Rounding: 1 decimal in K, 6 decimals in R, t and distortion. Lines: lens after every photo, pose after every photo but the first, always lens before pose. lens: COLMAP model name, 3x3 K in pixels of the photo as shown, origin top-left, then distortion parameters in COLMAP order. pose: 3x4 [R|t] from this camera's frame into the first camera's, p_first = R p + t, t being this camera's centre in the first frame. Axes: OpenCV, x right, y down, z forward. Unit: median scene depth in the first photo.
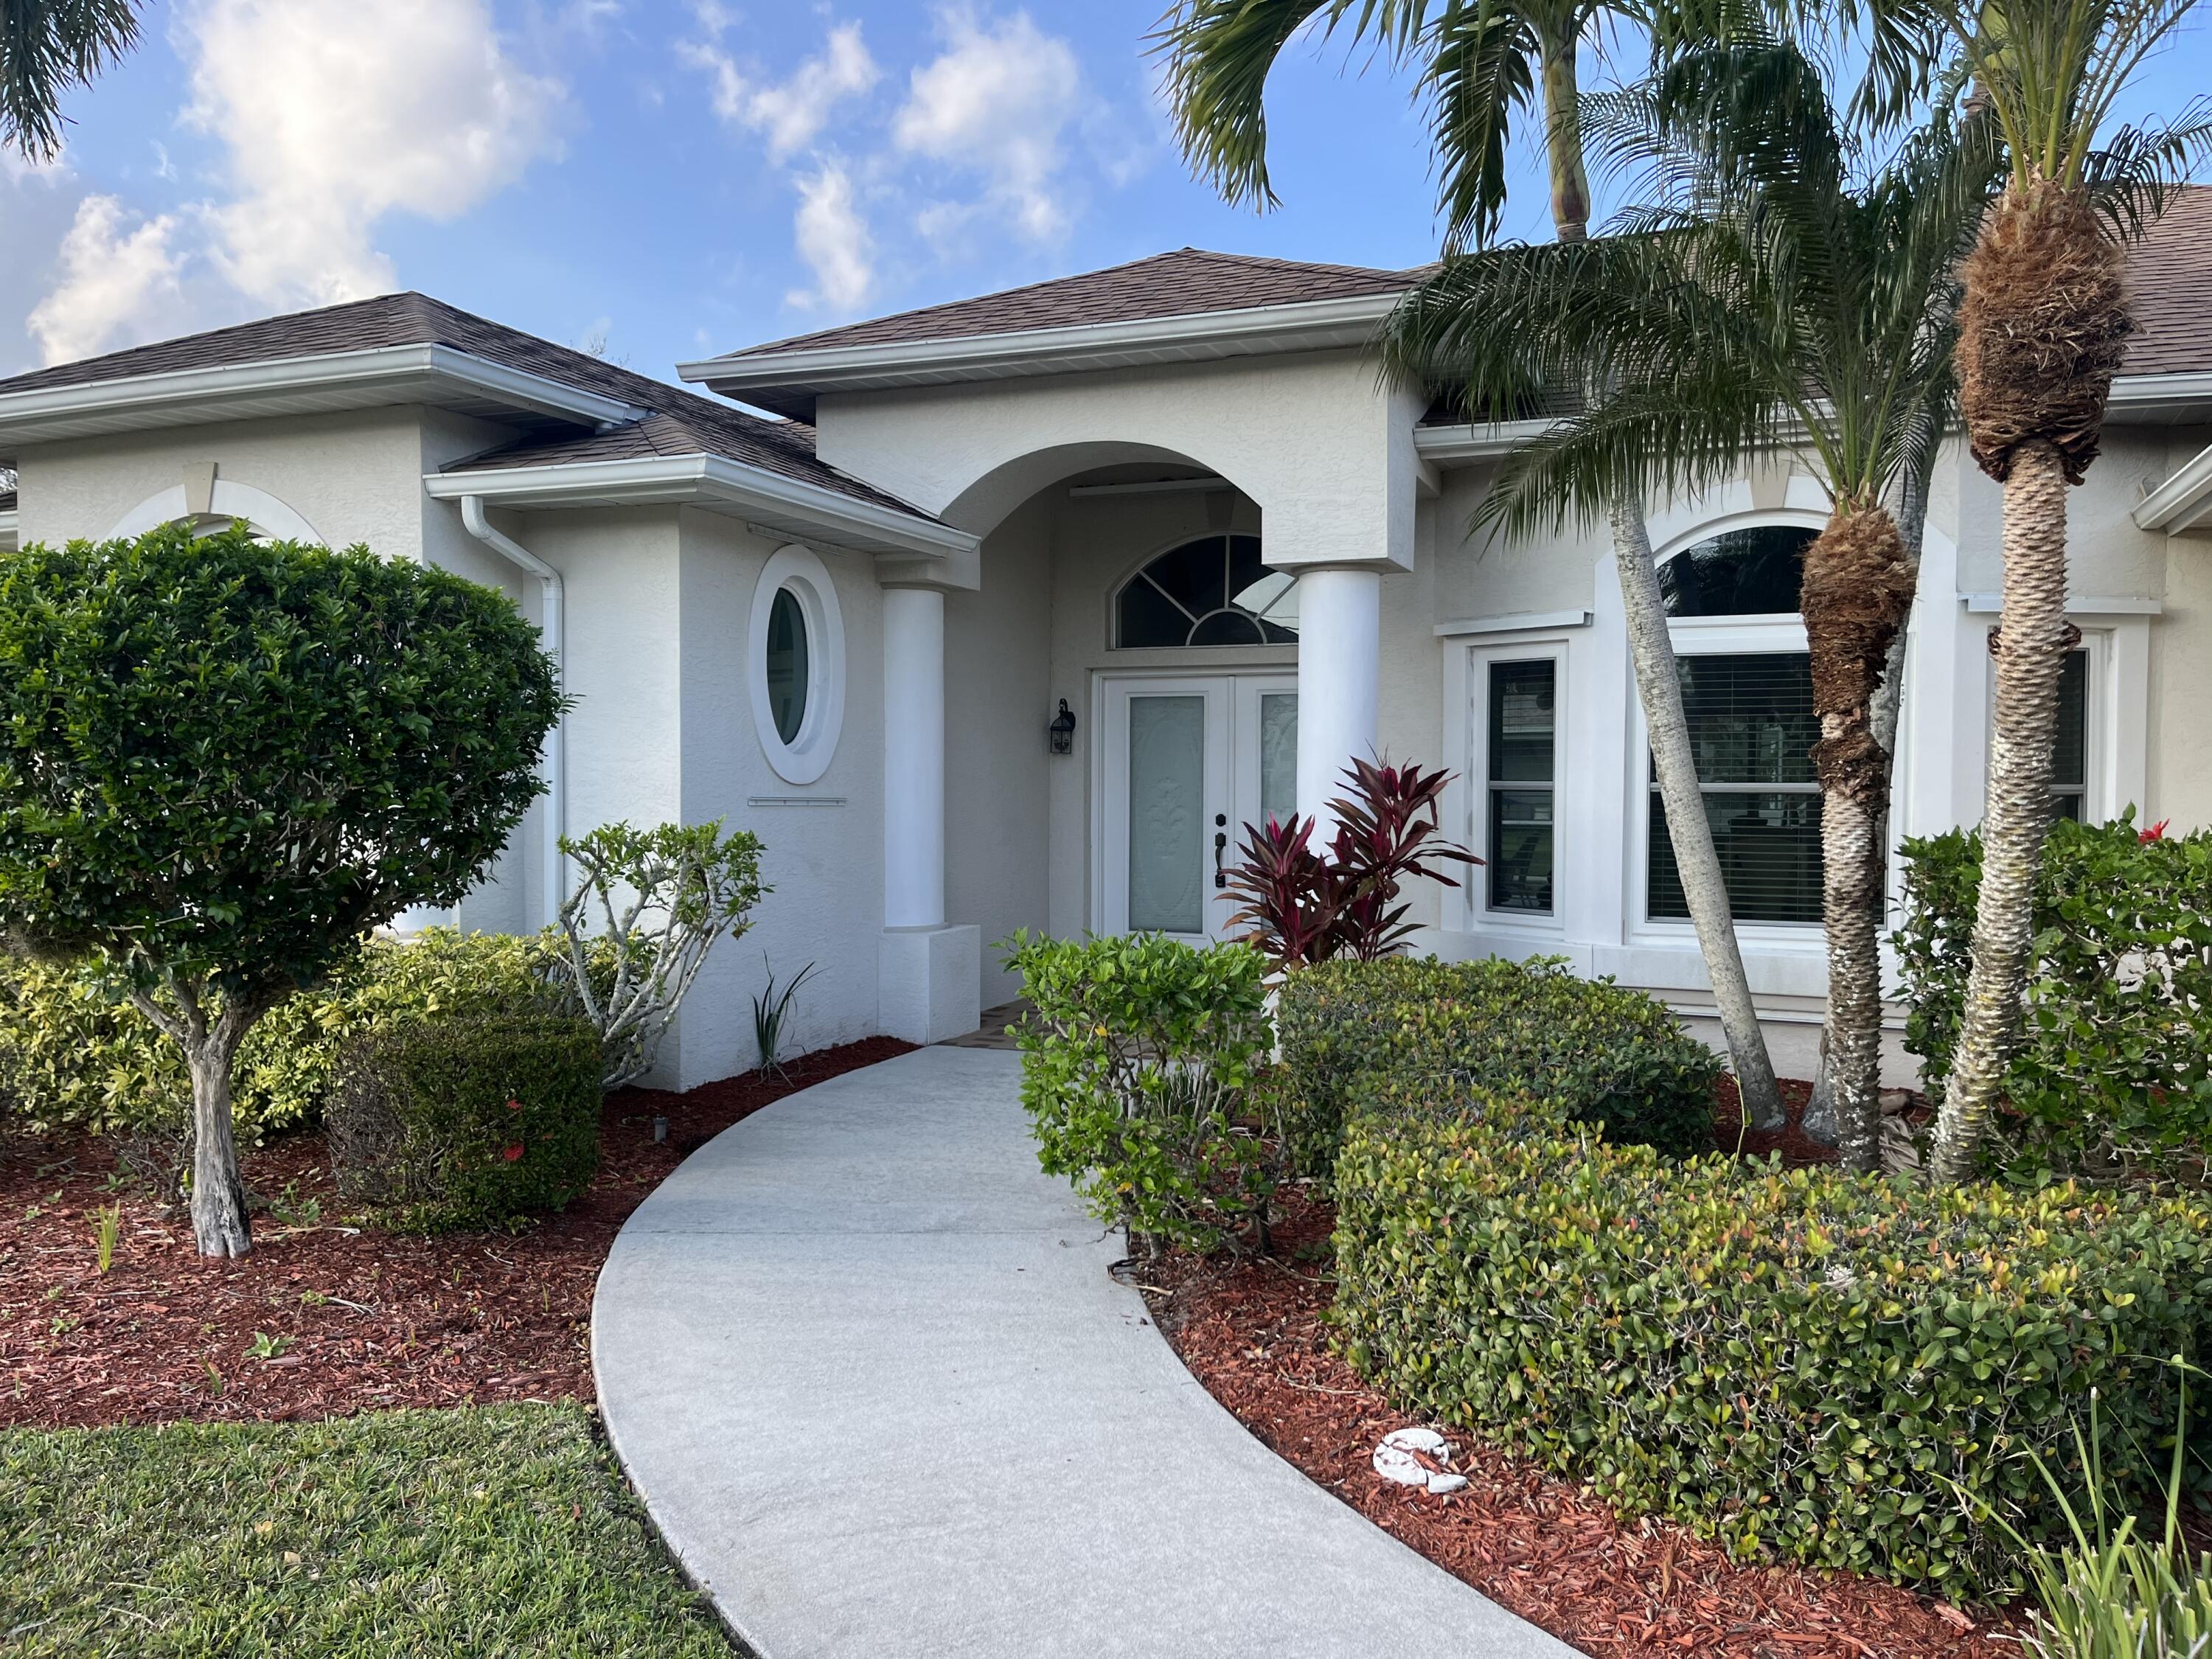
lens RADIAL K [[1673.4, 0, 1102.0], [0, 1673.4, 822.9], [0, 0, 1]] dist [0.017070, 0.001947]
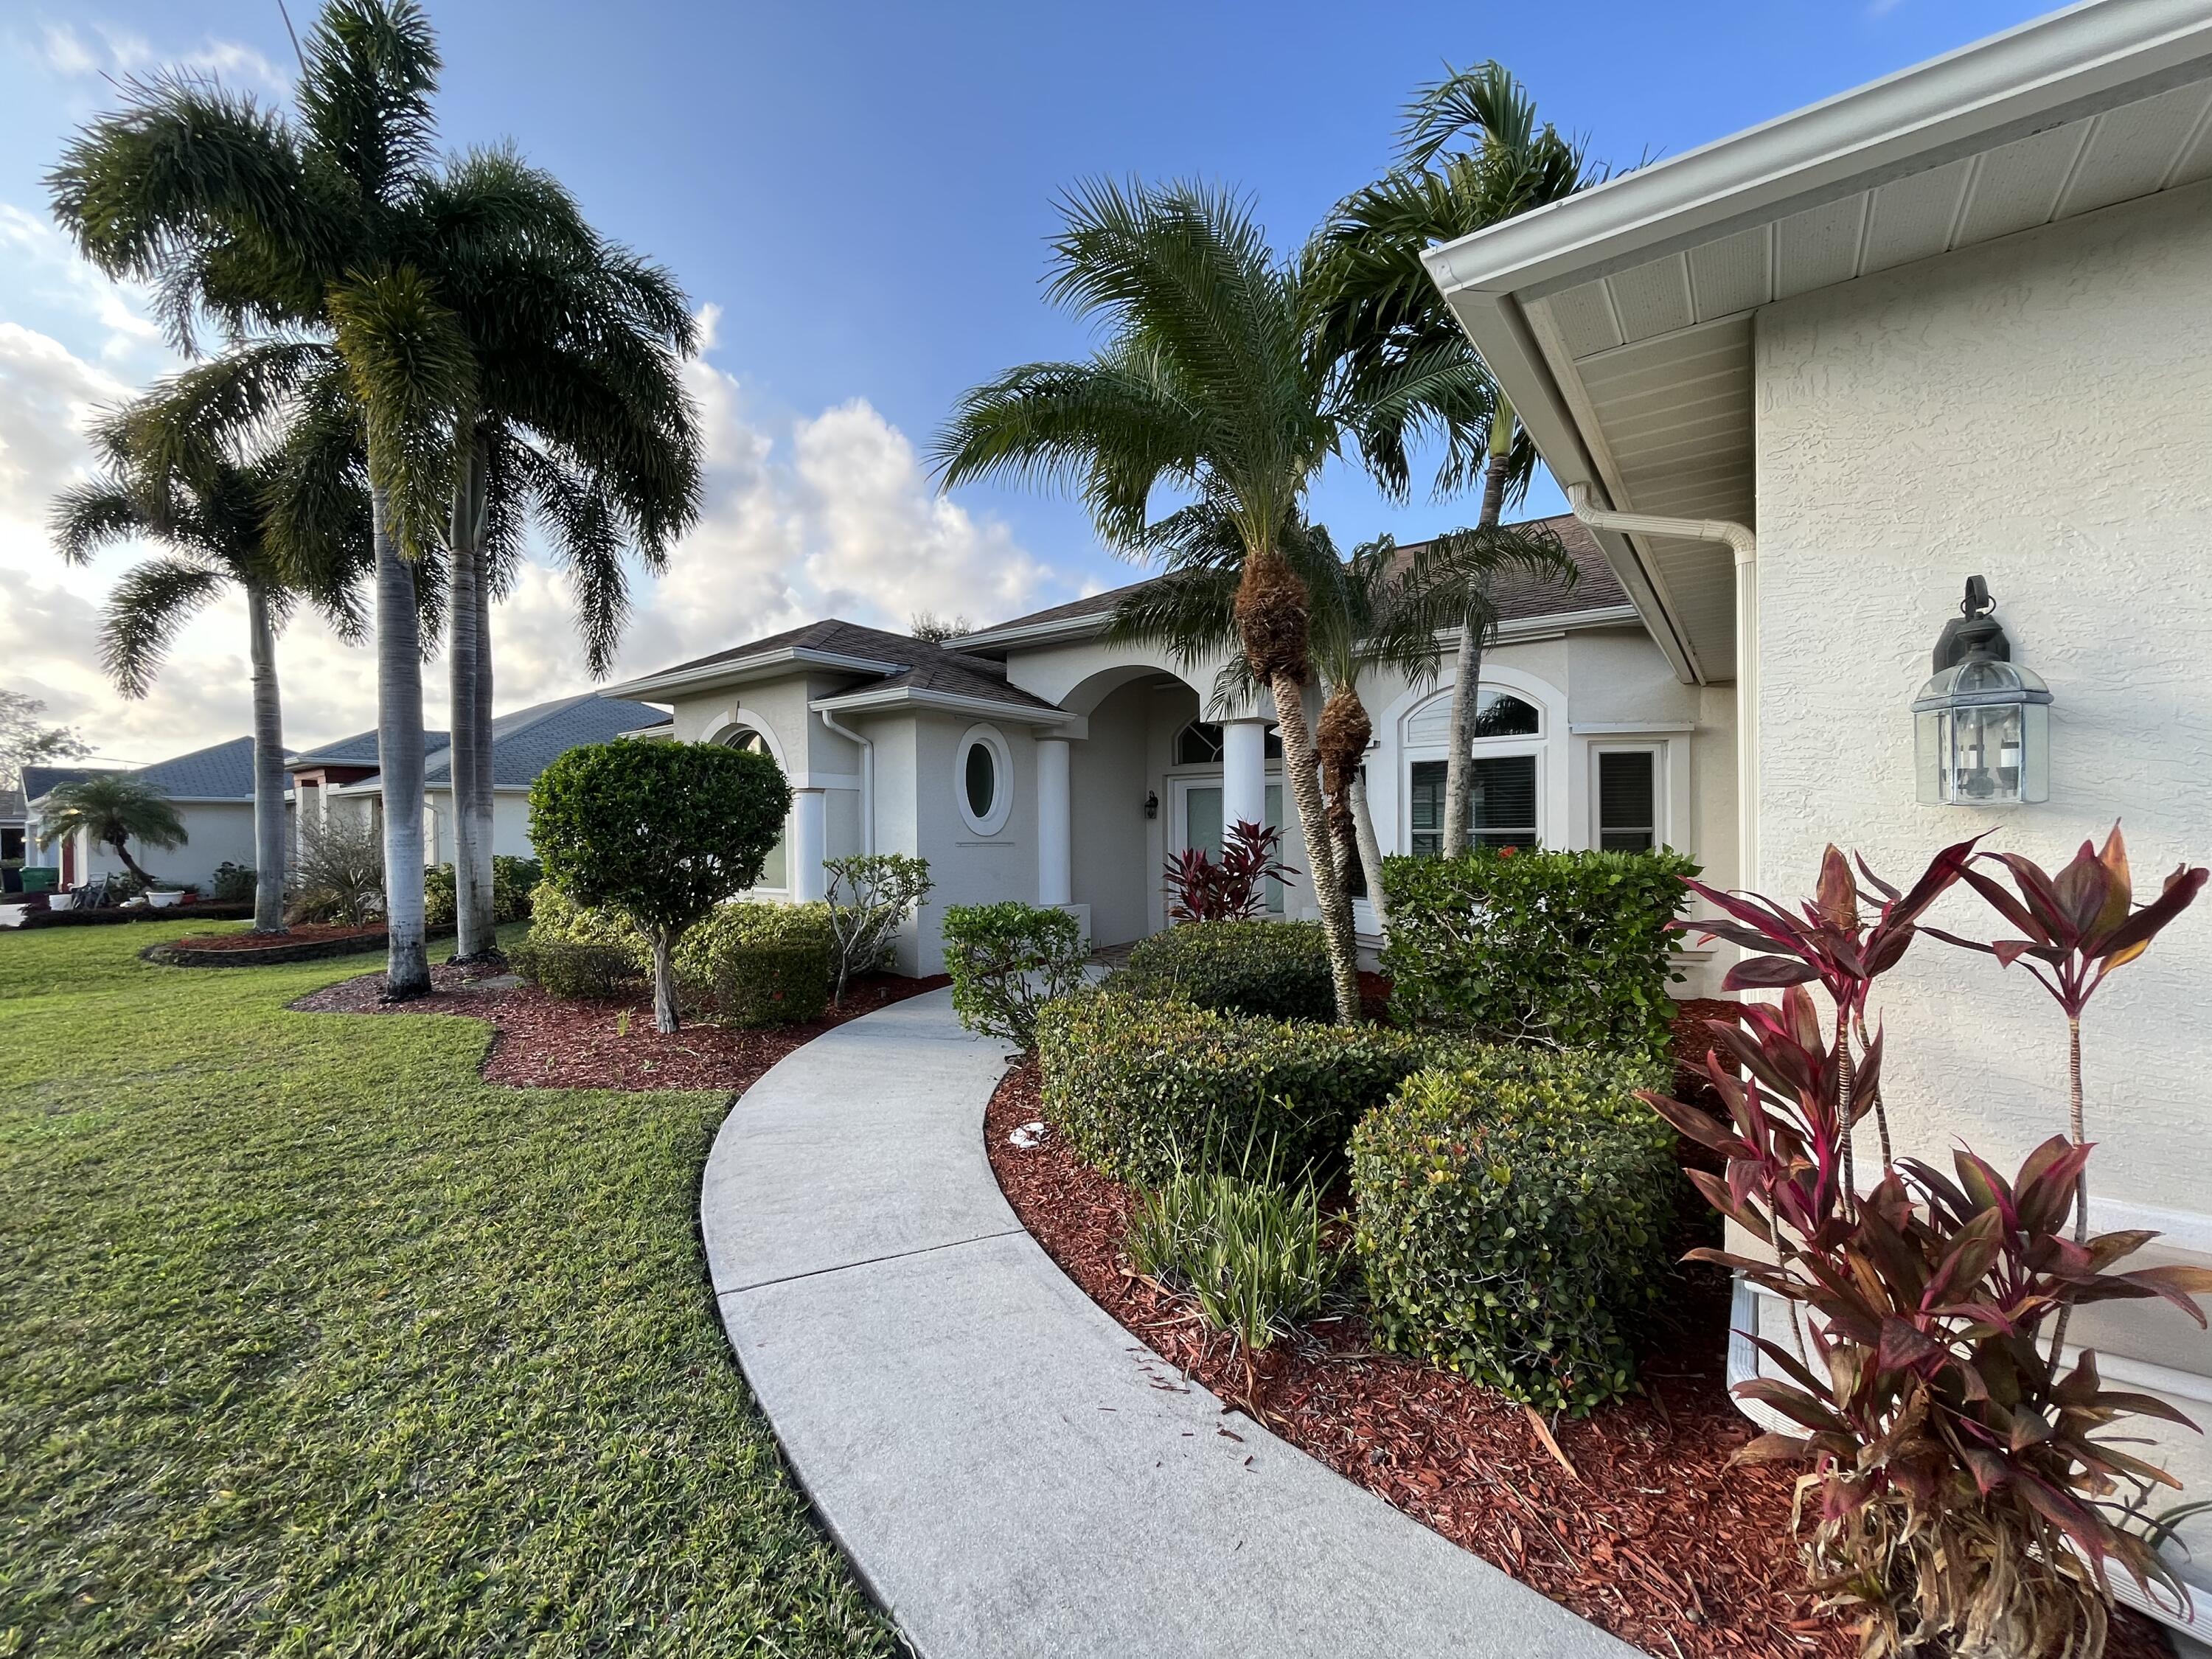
lens RADIAL K [[892.2, 0, 1110.6], [0, 892.2, 837.0], [0, 0, 1]] dist [-0.002280, 0.000033]
pose [[0.969067, -0.011774, -0.246515, 0.322186], [0.006870, 0.999761, -0.020746, 0.003905], [0.246700, 0.018411, 0.968917, -0.072718]]
